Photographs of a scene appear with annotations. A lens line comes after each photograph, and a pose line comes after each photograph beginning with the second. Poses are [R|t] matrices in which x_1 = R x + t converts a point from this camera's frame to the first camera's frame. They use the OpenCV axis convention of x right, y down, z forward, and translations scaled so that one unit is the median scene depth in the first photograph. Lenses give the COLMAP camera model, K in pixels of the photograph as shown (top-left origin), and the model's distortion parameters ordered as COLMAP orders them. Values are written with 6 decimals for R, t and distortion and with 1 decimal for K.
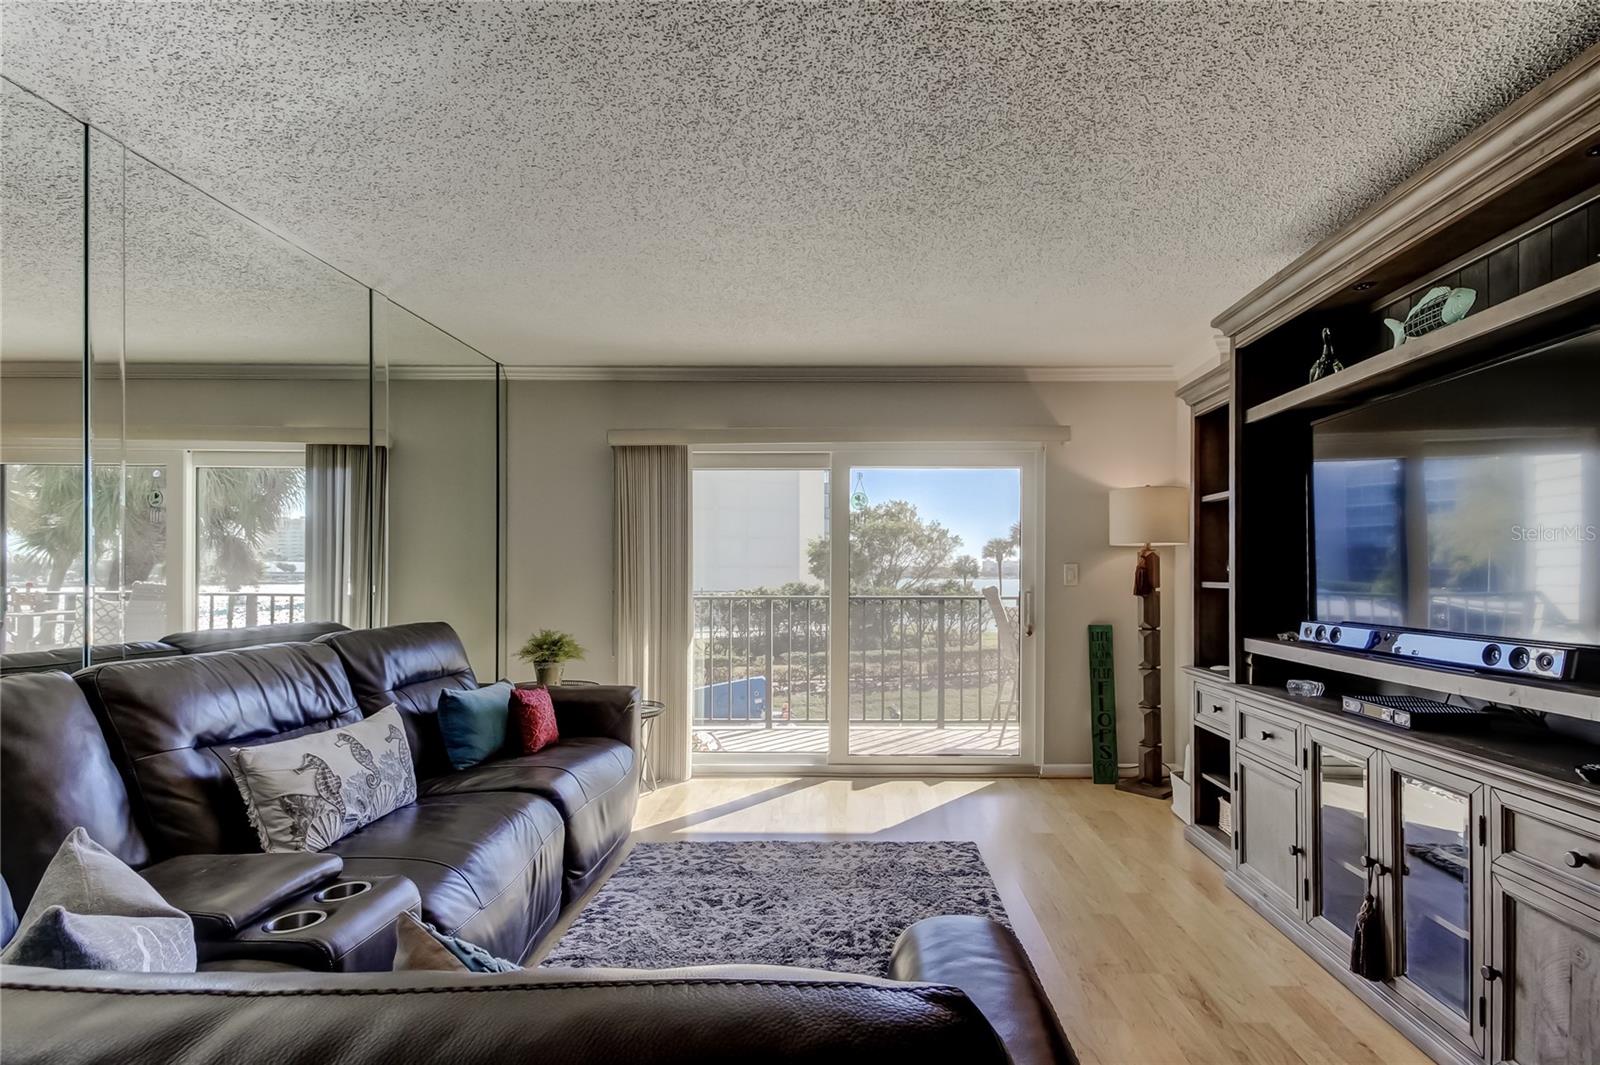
lens RADIAL K [[755.8, 0, 855.1], [0, 755.8, 570.4], [0, 0, 1]] dist [0.026836, -0.008368]
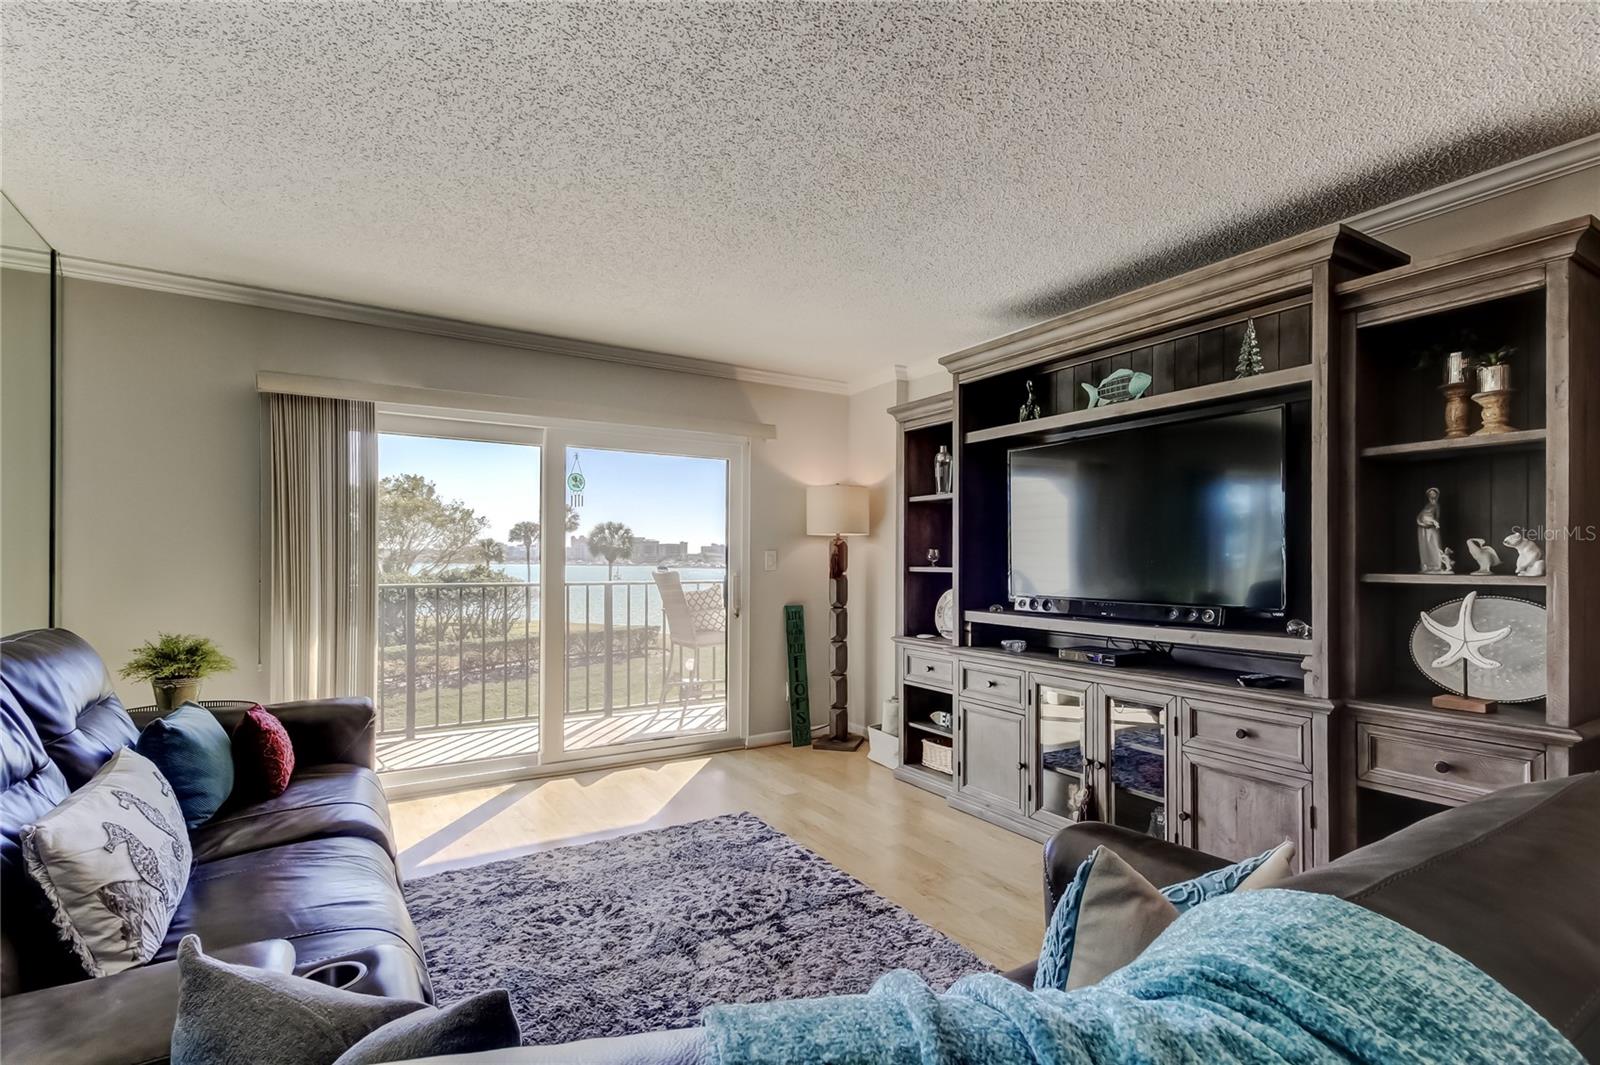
lens RADIAL K [[755.8, 0, 815.6], [0, 755.8, 554.0], [0, 0, 1]] dist [0.026836, -0.008368]
pose [[0.841106, 0.007473, 0.540818, -0.335983], [-0.006549, 0.999972, -0.003633, -0.000052], [-0.540830, -0.000486, 0.841132, 0.051924]]
